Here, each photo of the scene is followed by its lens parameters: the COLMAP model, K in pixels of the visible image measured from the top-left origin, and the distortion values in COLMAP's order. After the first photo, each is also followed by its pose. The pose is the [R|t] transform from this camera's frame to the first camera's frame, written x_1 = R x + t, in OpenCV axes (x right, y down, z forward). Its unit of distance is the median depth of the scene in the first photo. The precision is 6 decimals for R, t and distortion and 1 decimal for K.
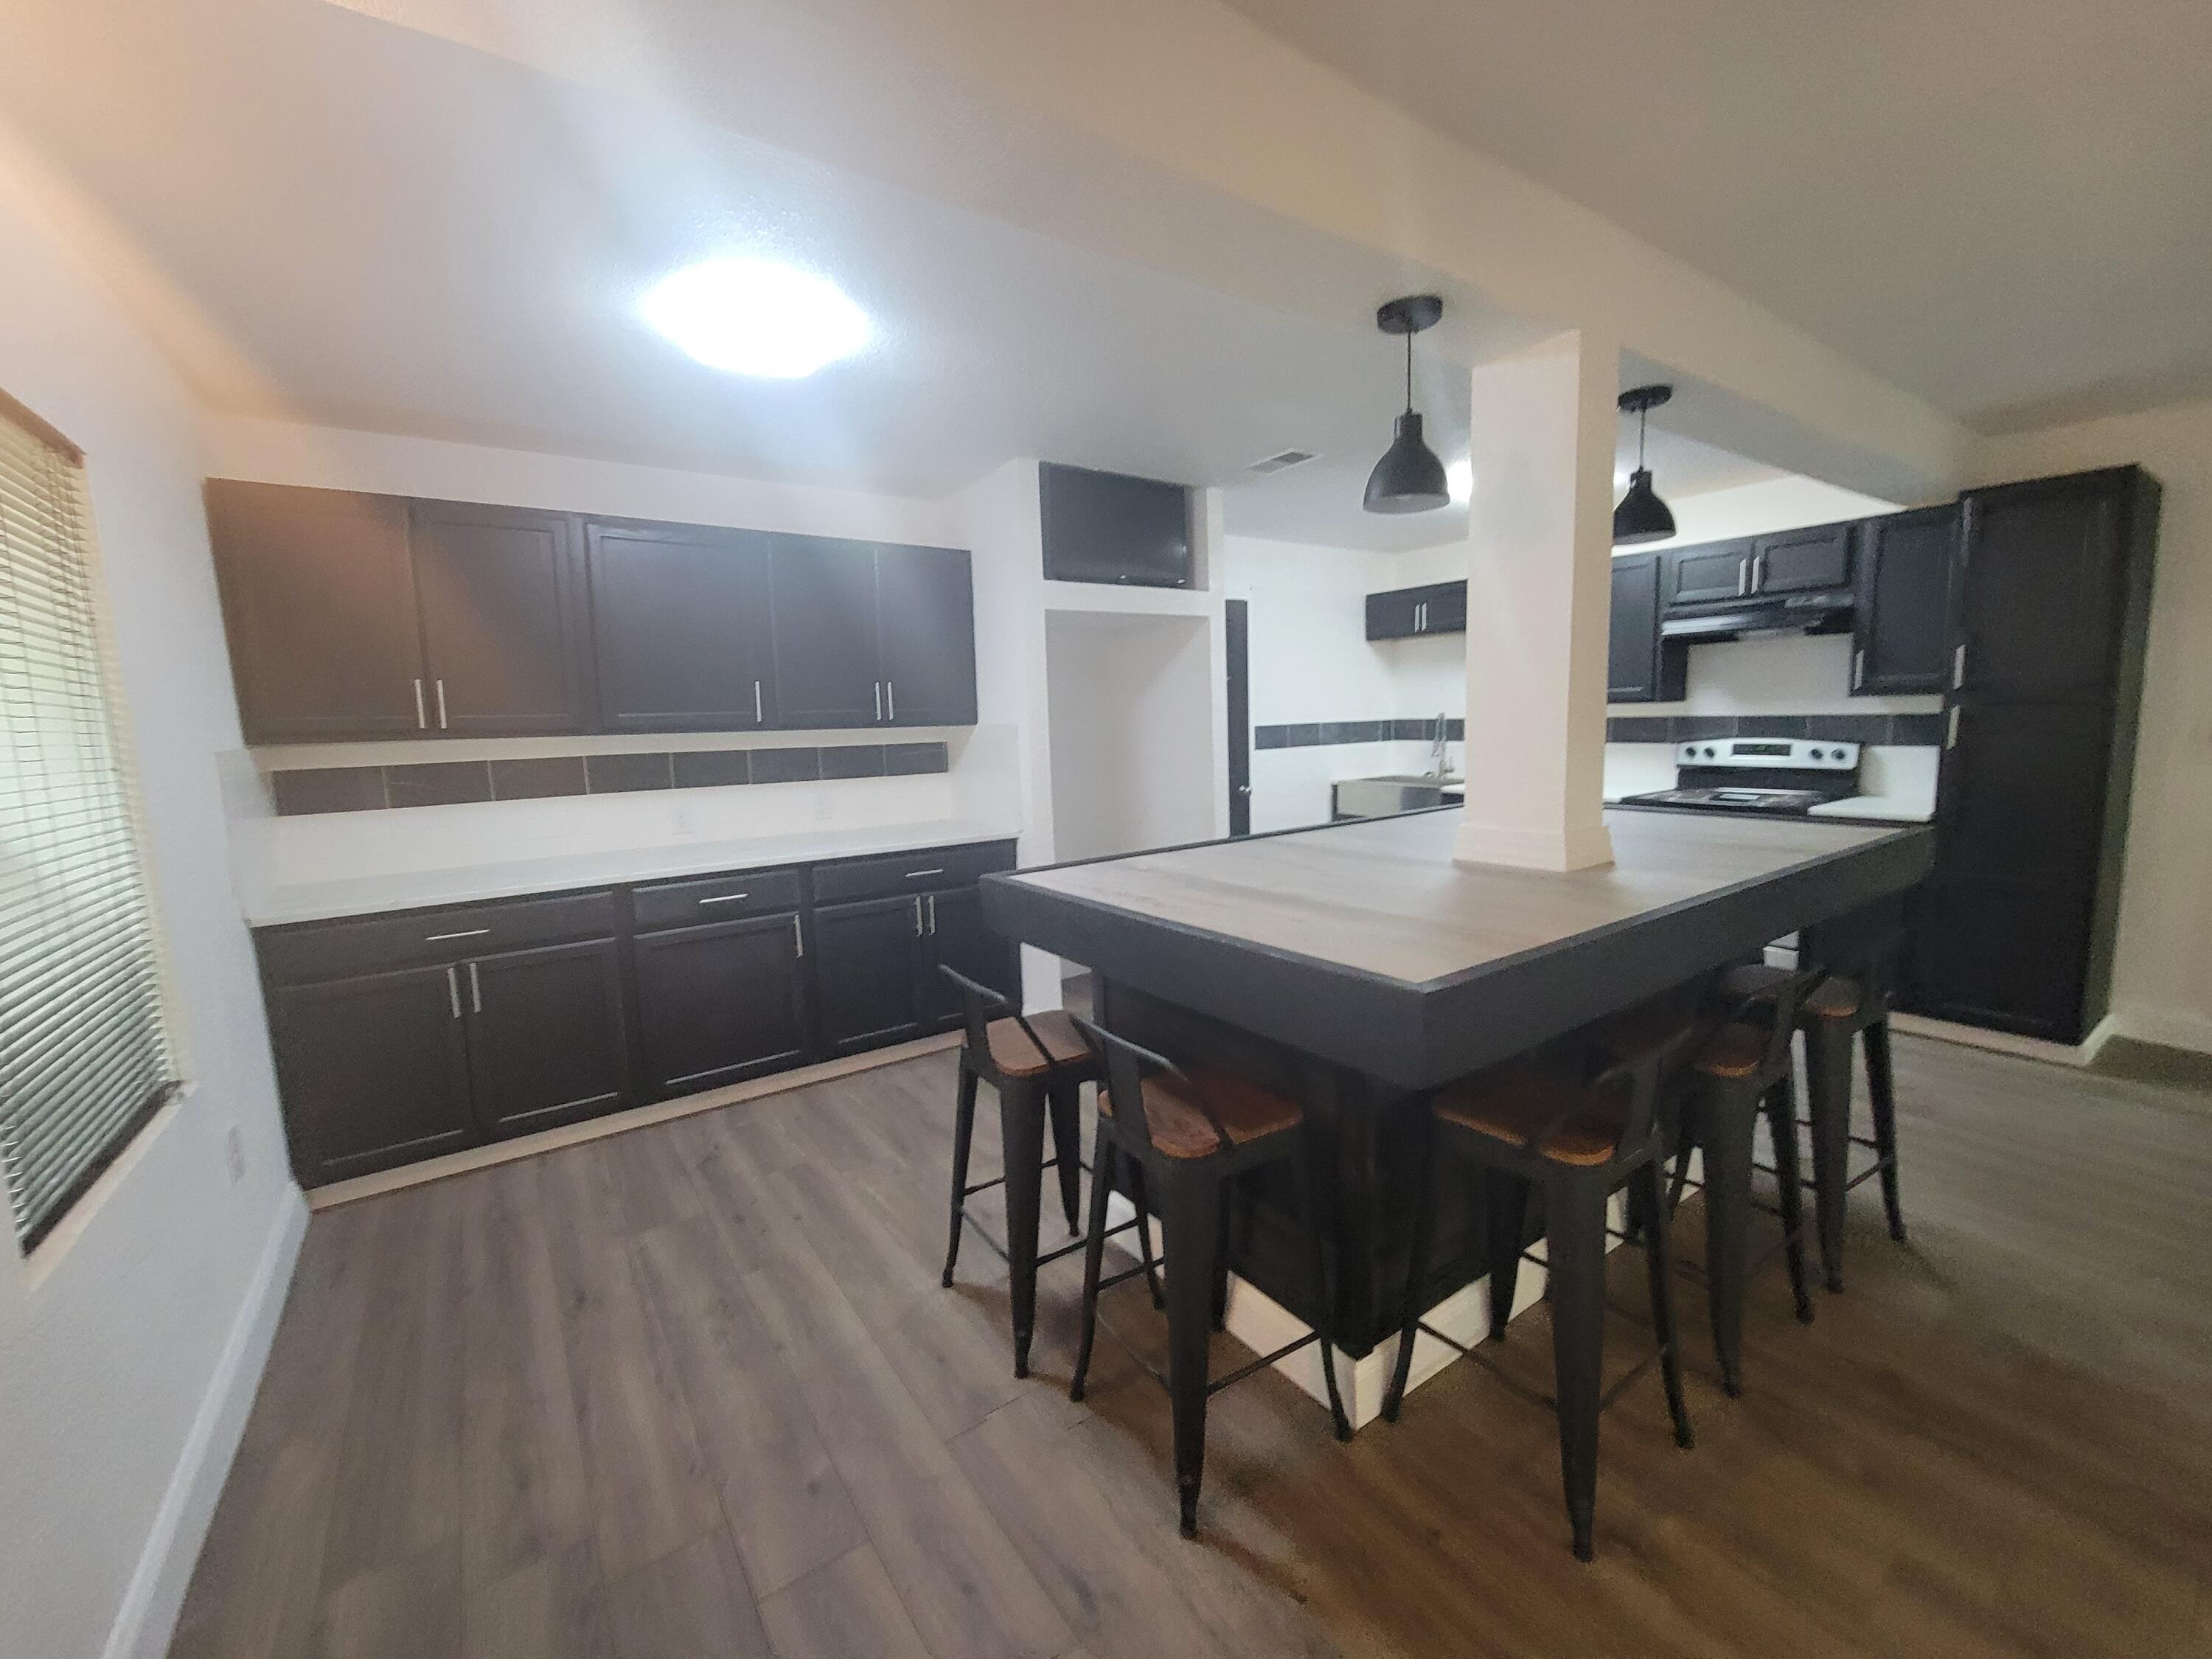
lens RADIAL K [[902.5, 0, 1092.9], [0, 902.5, 832.2], [0, 0, 1]] dist [0.002924, -0.003536]
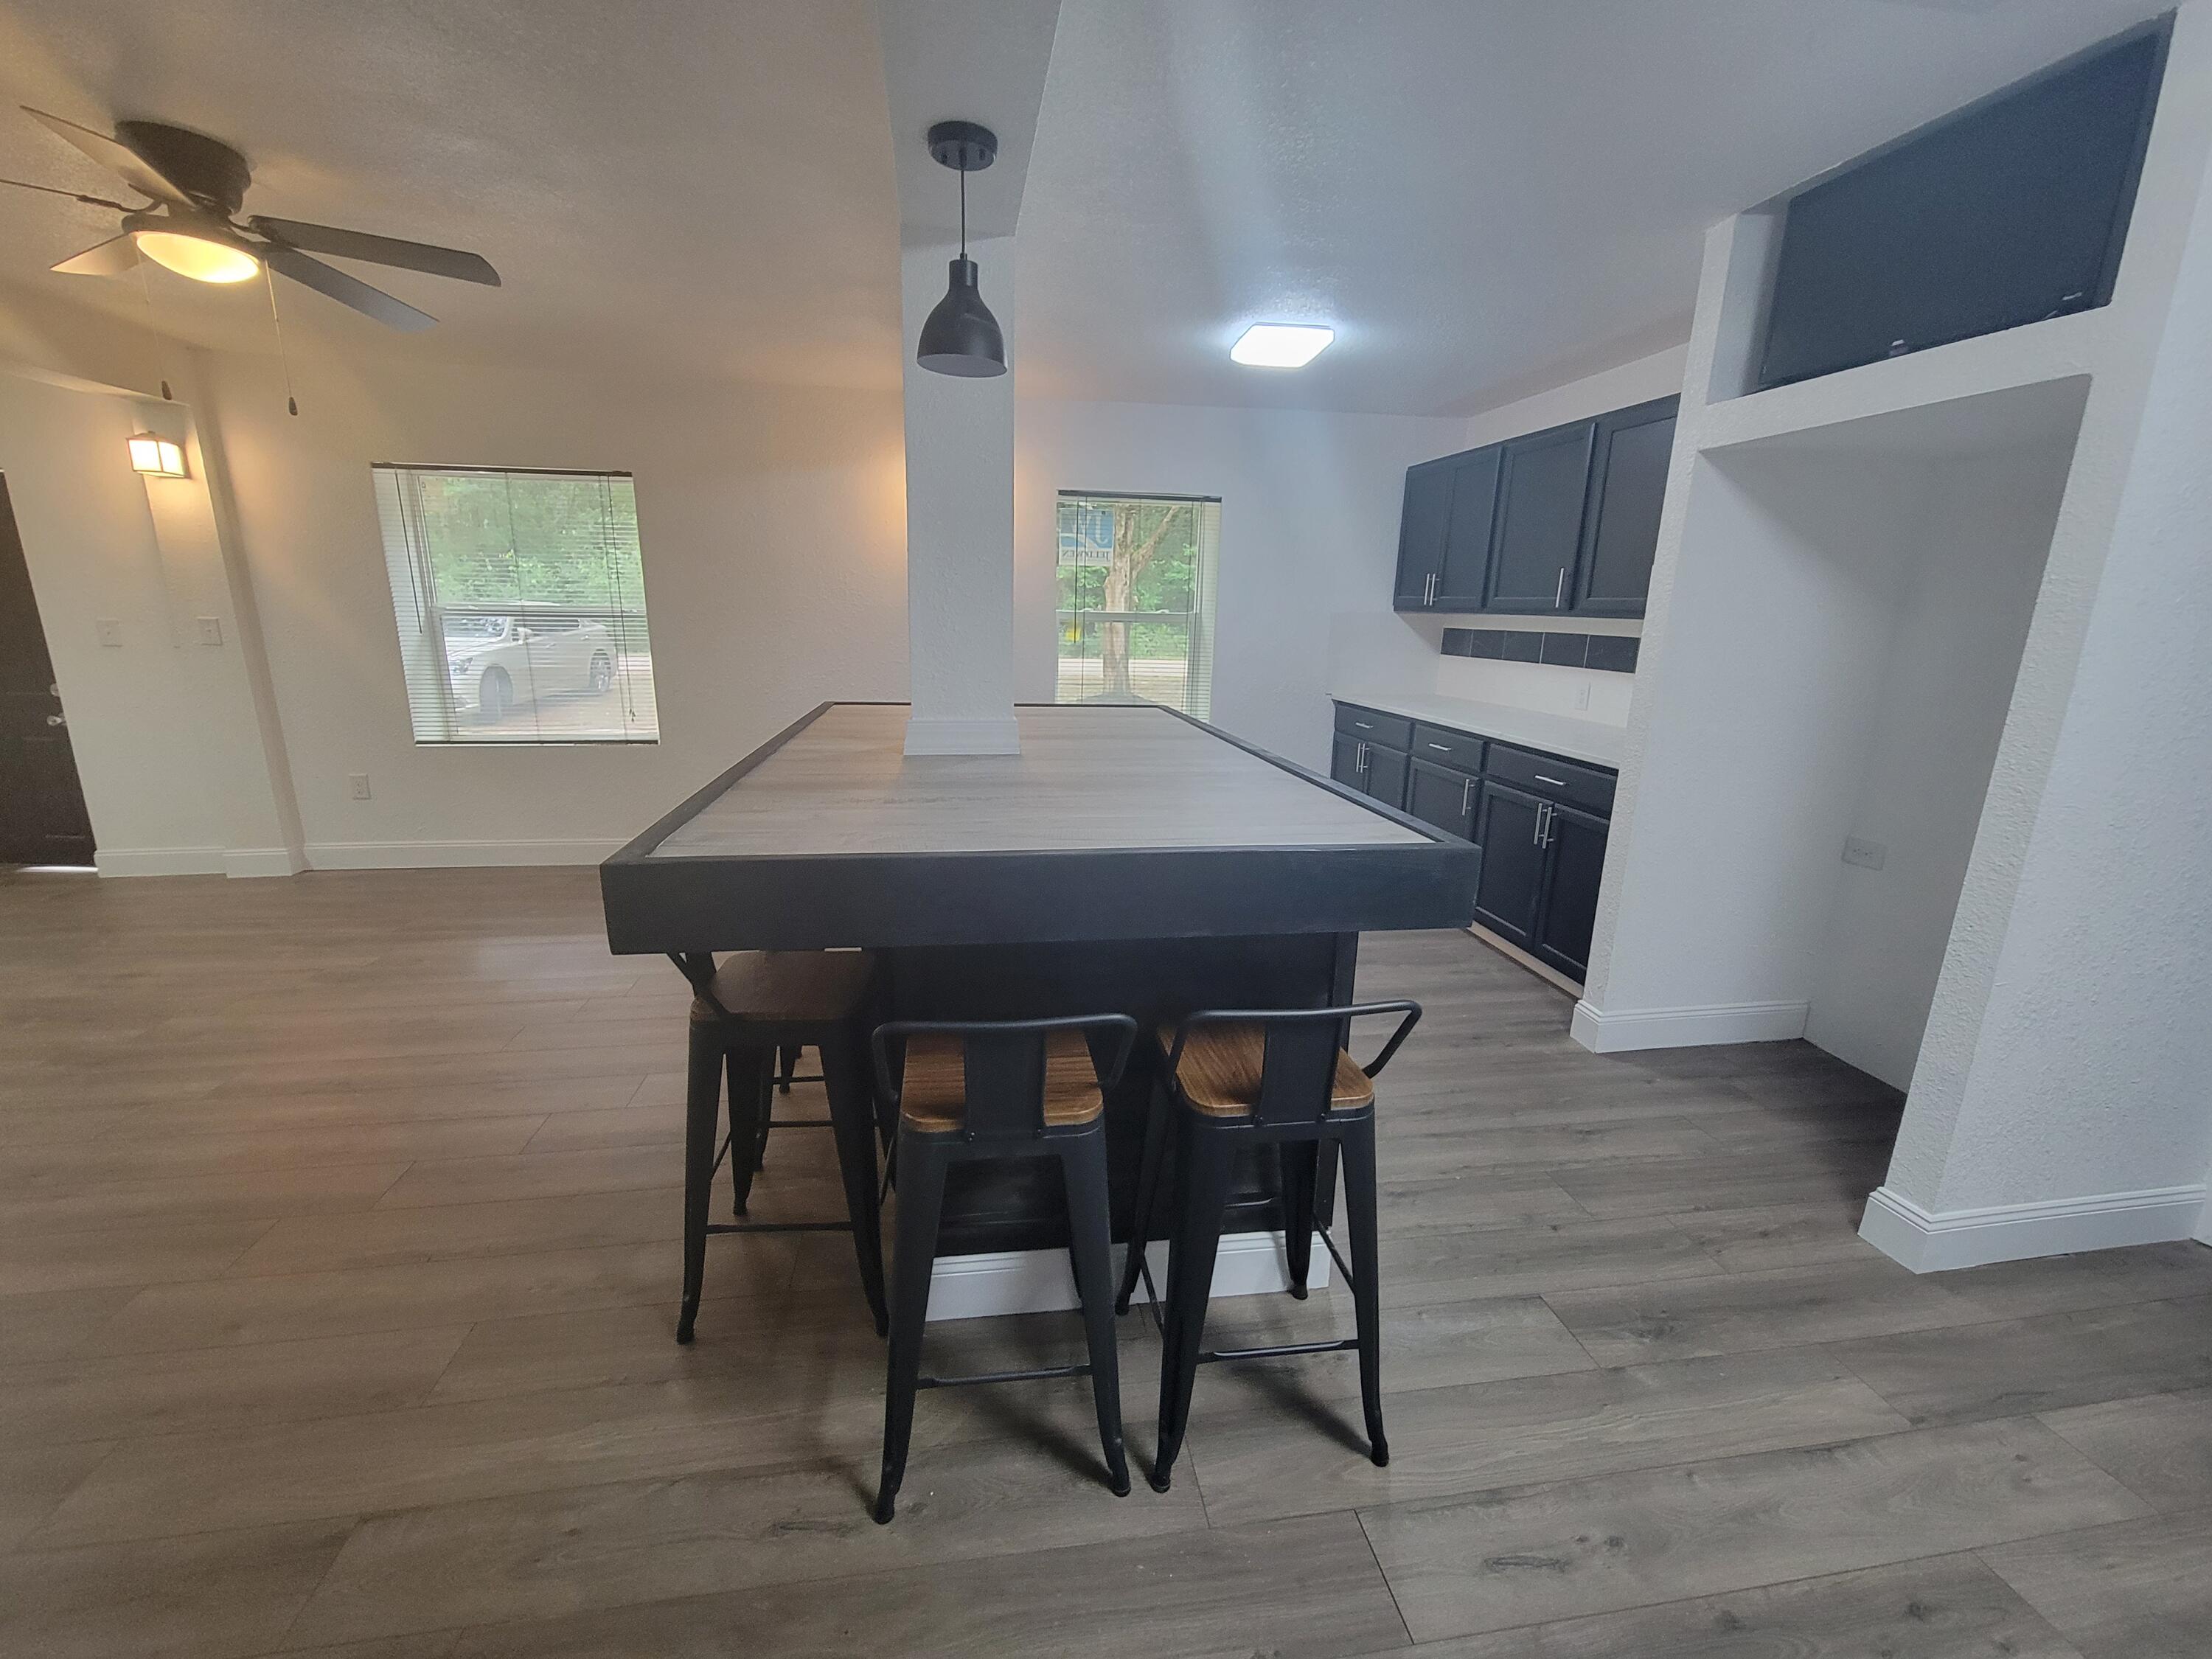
lens RADIAL K [[894.7, 0, 1106.0], [0, 894.7, 829.5], [0, 0, 1]] dist [0.002500, -0.004730]
pose [[-0.436731, 0.235920, -0.868106, 0.728924], [-0.129037, 0.938592, 0.319992, -0.124210], [0.890290, 0.251768, -0.379470, 0.844219]]
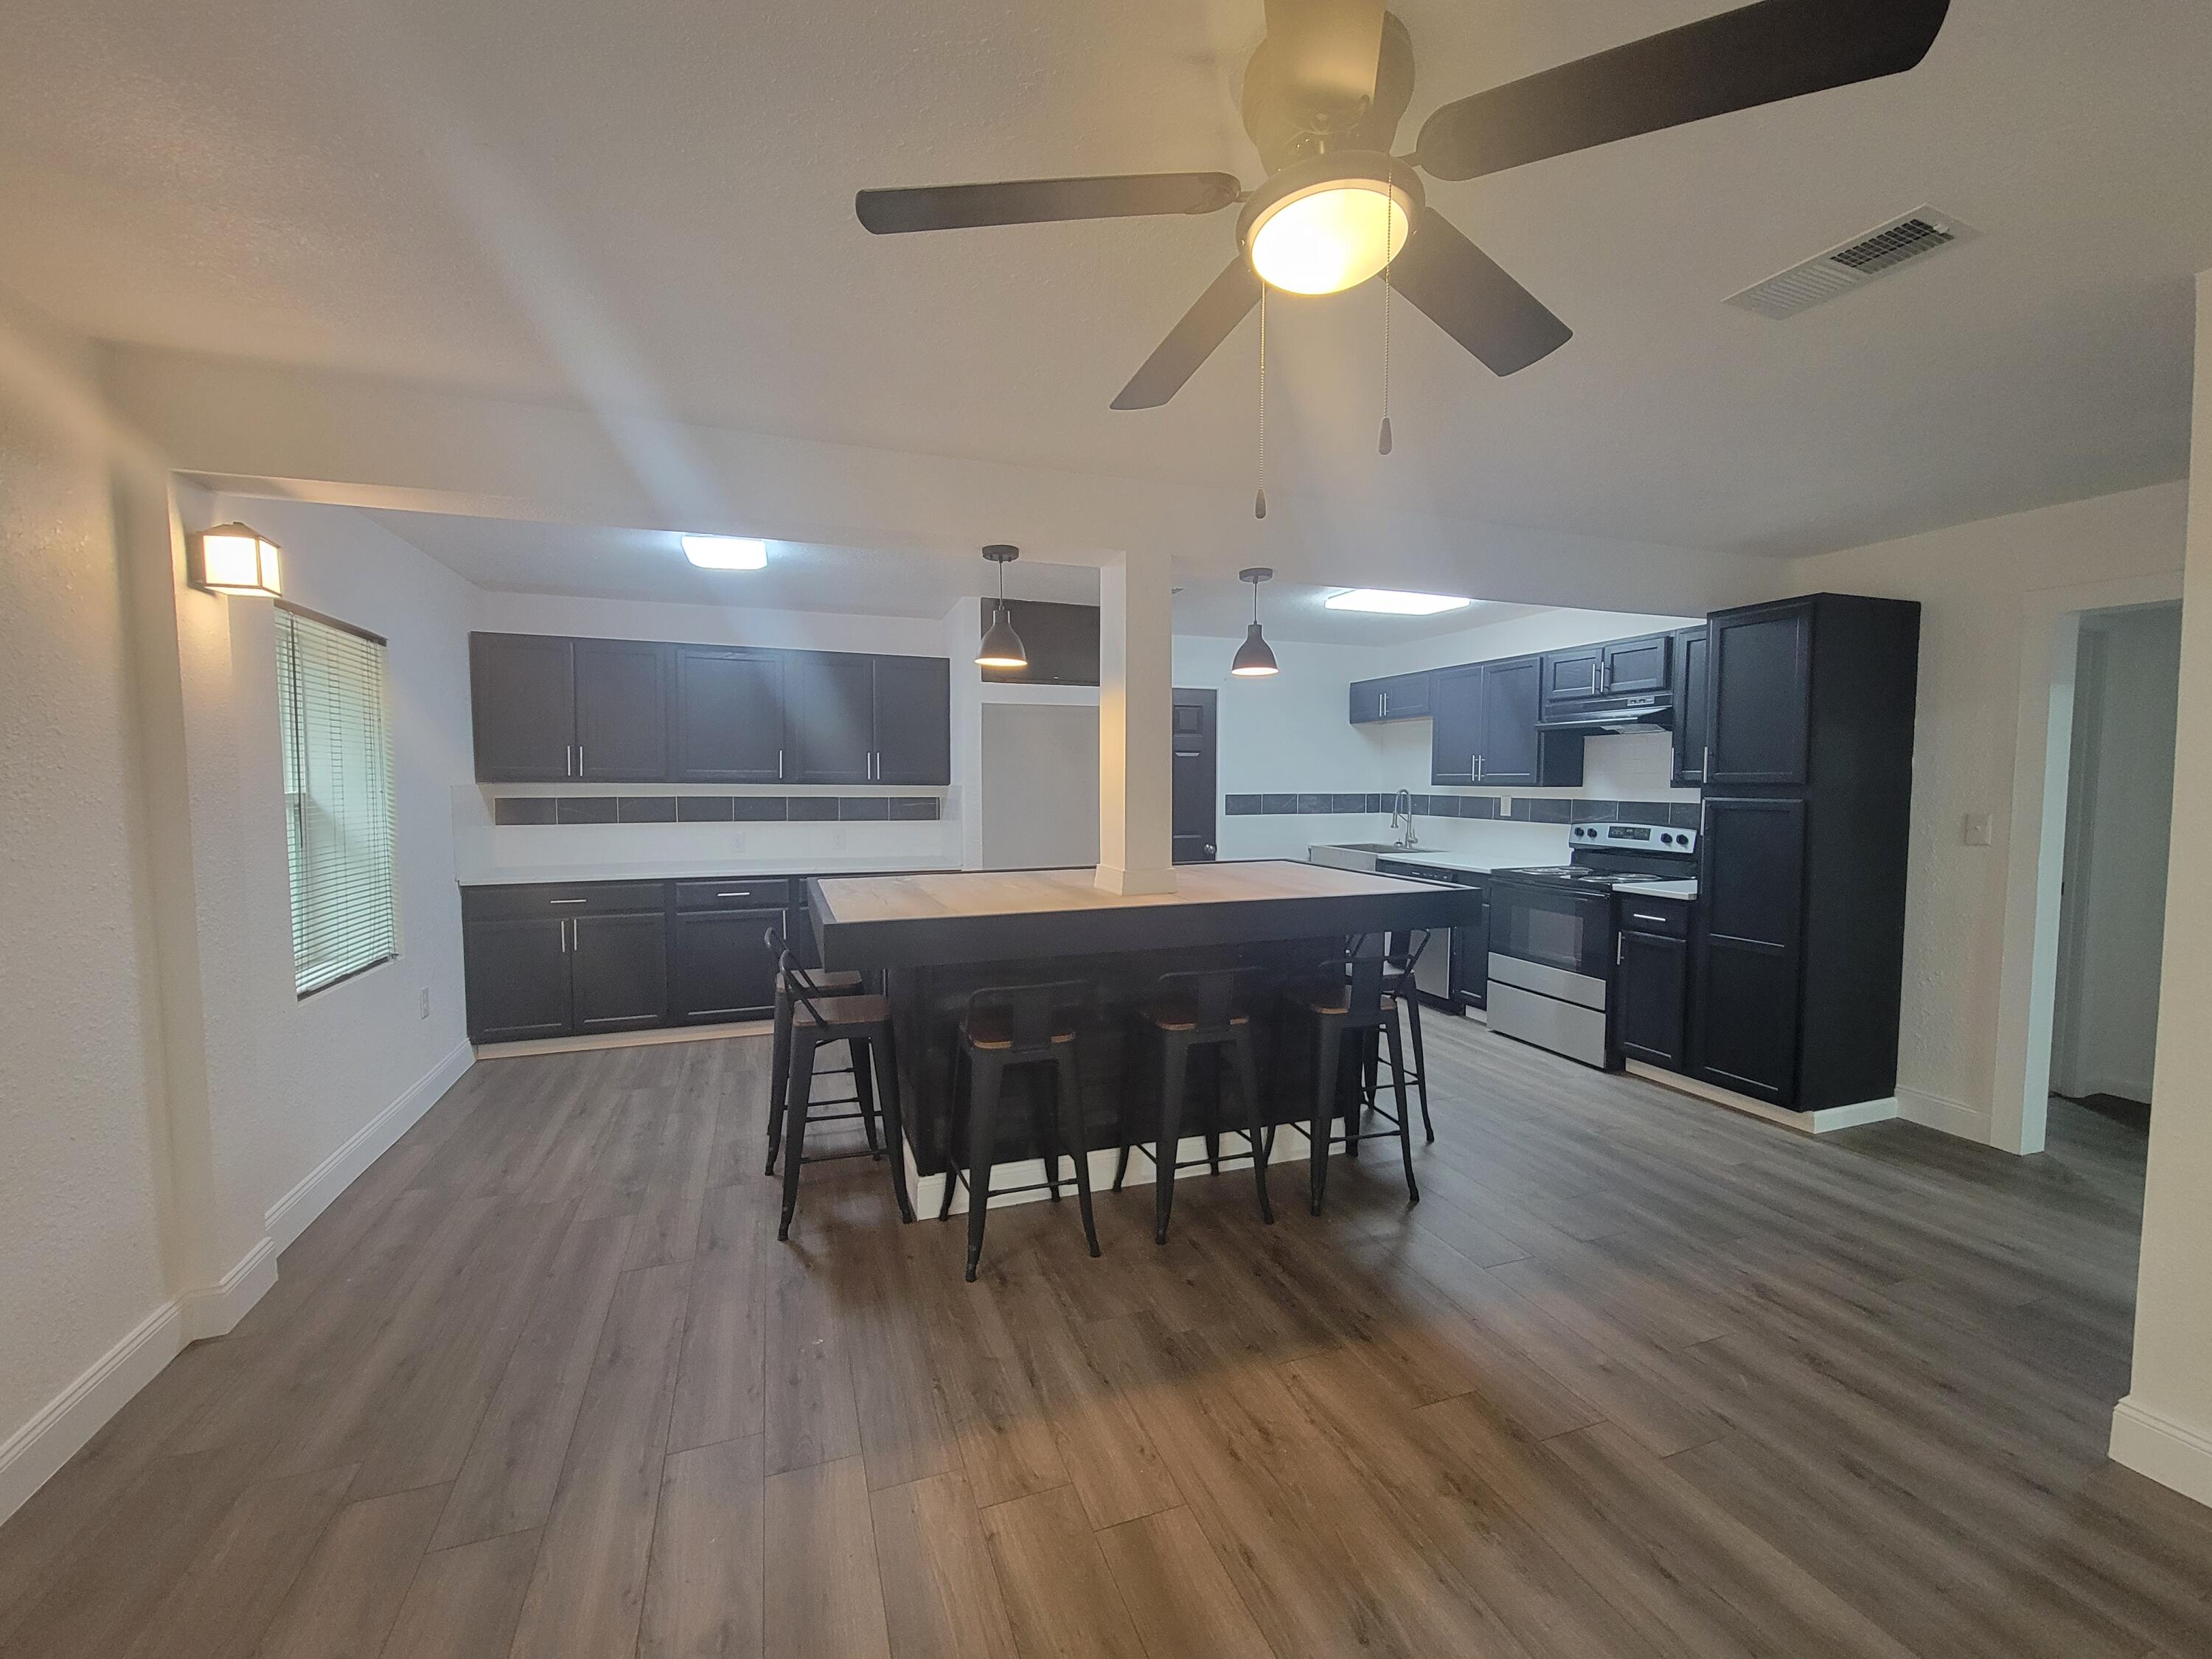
lens RADIAL K [[904.8, 0, 1089.2], [0, 904.8, 832.3], [0, 0, 1]] dist [-0.001533, -0.000210]
pose [[0.965060, 0.047951, -0.257605, 0.425790], [-0.065363, 0.996089, -0.059454, 0.017580], [0.253746, 0.074215, 0.964420, -0.244008]]
